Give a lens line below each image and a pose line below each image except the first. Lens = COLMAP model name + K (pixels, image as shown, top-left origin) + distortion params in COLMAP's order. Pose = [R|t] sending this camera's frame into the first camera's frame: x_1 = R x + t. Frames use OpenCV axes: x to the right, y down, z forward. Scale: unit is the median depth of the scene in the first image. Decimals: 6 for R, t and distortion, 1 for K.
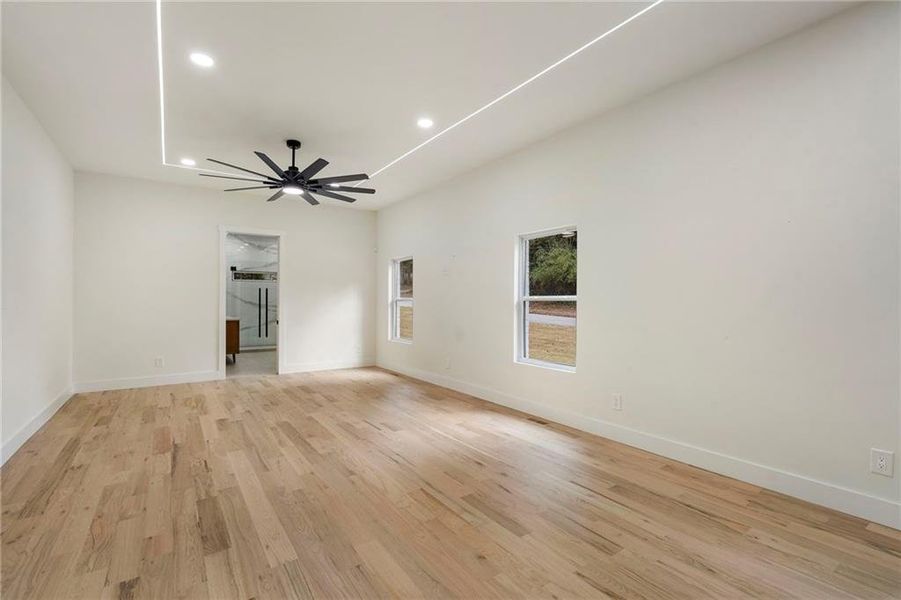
lens RADIAL K [[413.0, 0, 450.4], [0, 413.0, 301.4], [0, 0, 1]] dist [-0.004651, 0.004098]
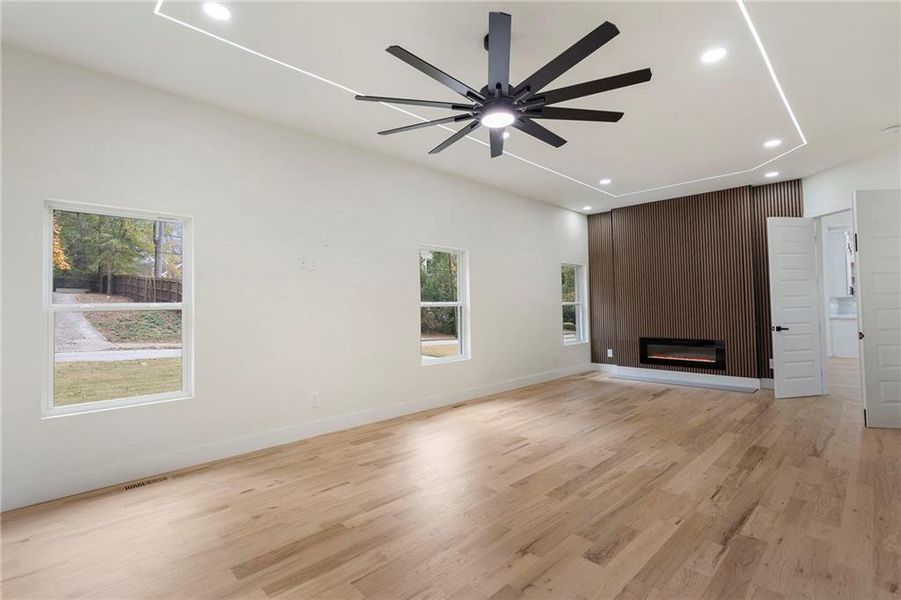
lens RADIAL K [[413.0, 0, 448.7], [0, 413.0, 299.0], [0, 0, 1]] dist [-0.004651, 0.004098]
pose [[-0.163325, 0.016759, 0.986430, -1.113387], [0.014734, 0.999786, -0.014546, -0.006788], [-0.986462, 0.012158, -0.163537, 1.381228]]
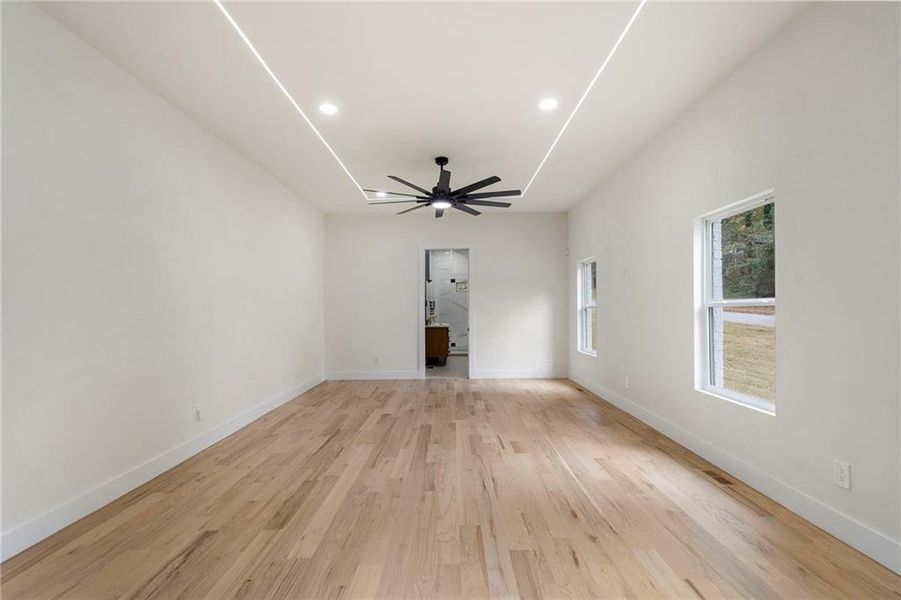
lens RADIAL K [[413.0, 0, 447.7], [0, 413.0, 303.9], [0, 0, 1]] dist [-0.004651, 0.004098]
pose [[0.818417, -0.018643, -0.574322, 0.274942], [0.012757, 0.999817, -0.014276, -0.001120], [0.574483, 0.004357, 0.818505, 0.177620]]
